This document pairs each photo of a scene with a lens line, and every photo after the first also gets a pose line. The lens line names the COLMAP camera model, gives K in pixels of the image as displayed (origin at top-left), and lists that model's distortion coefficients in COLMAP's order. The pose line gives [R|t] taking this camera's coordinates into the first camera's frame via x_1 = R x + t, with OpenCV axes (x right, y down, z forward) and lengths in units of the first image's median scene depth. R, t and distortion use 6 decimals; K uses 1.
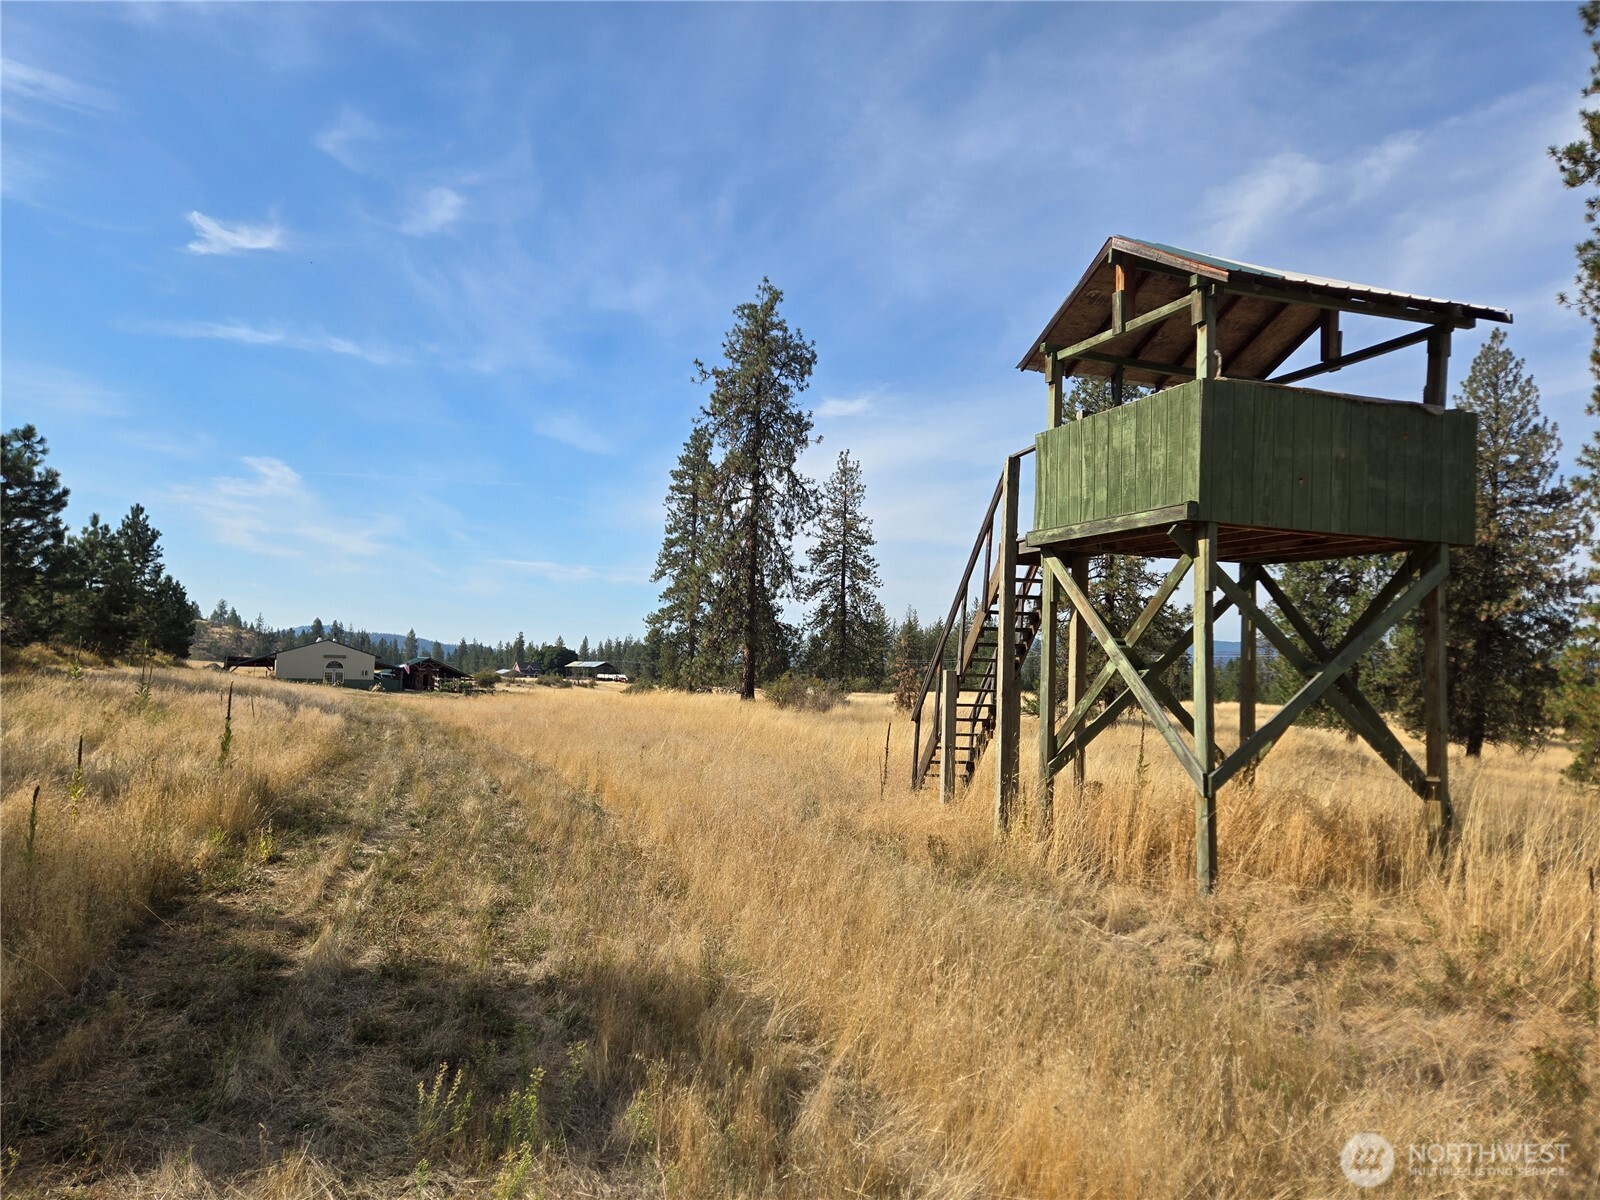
lens RADIAL K [[1082.3, 0, 801.2], [0, 1082.3, 600.8], [0, 0, 1]] dist [0.037229, -0.022998]
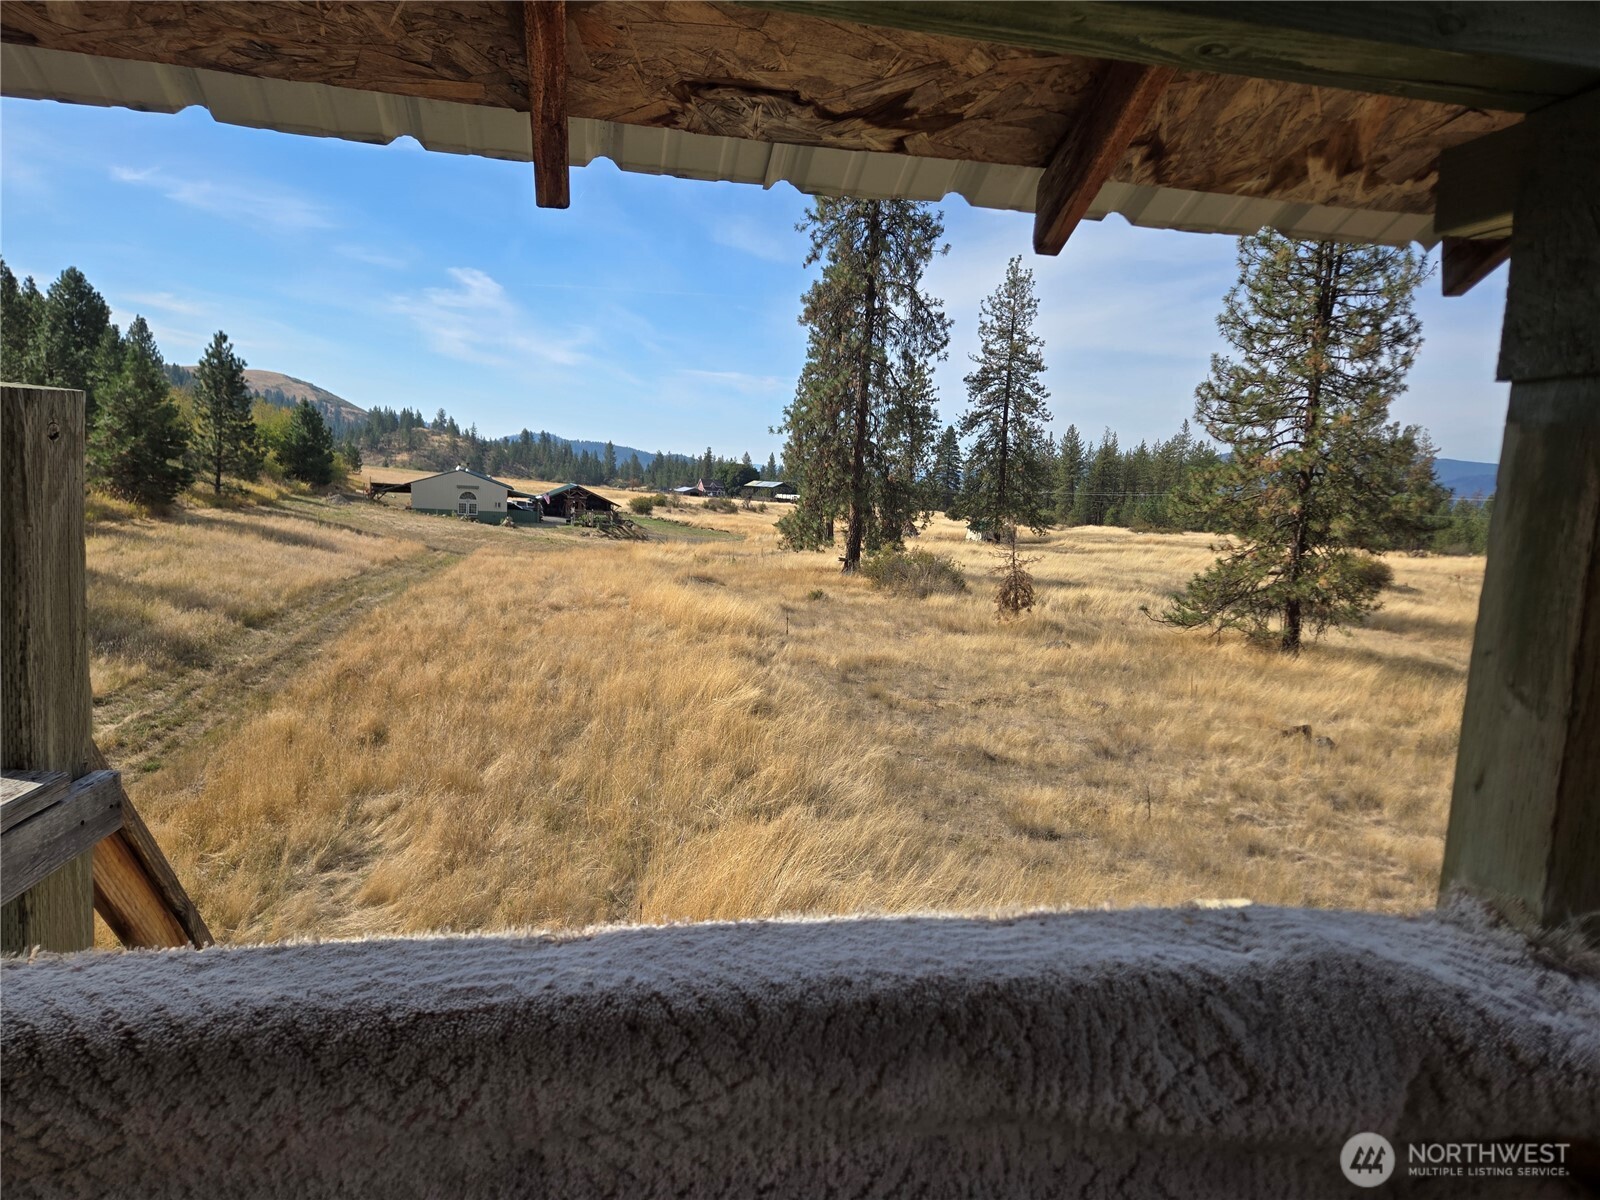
lens RADIAL K [[1082.3, 0, 798.4], [0, 1082.3, 600.9], [0, 0, 1]] dist [0.037229, -0.022998]
pose [[0.982503, 0.042404, -0.181357, 0.039795], [-0.010606, 0.984895, 0.172827, -0.019076], [0.185946, -0.167880, 0.968112, 0.099202]]
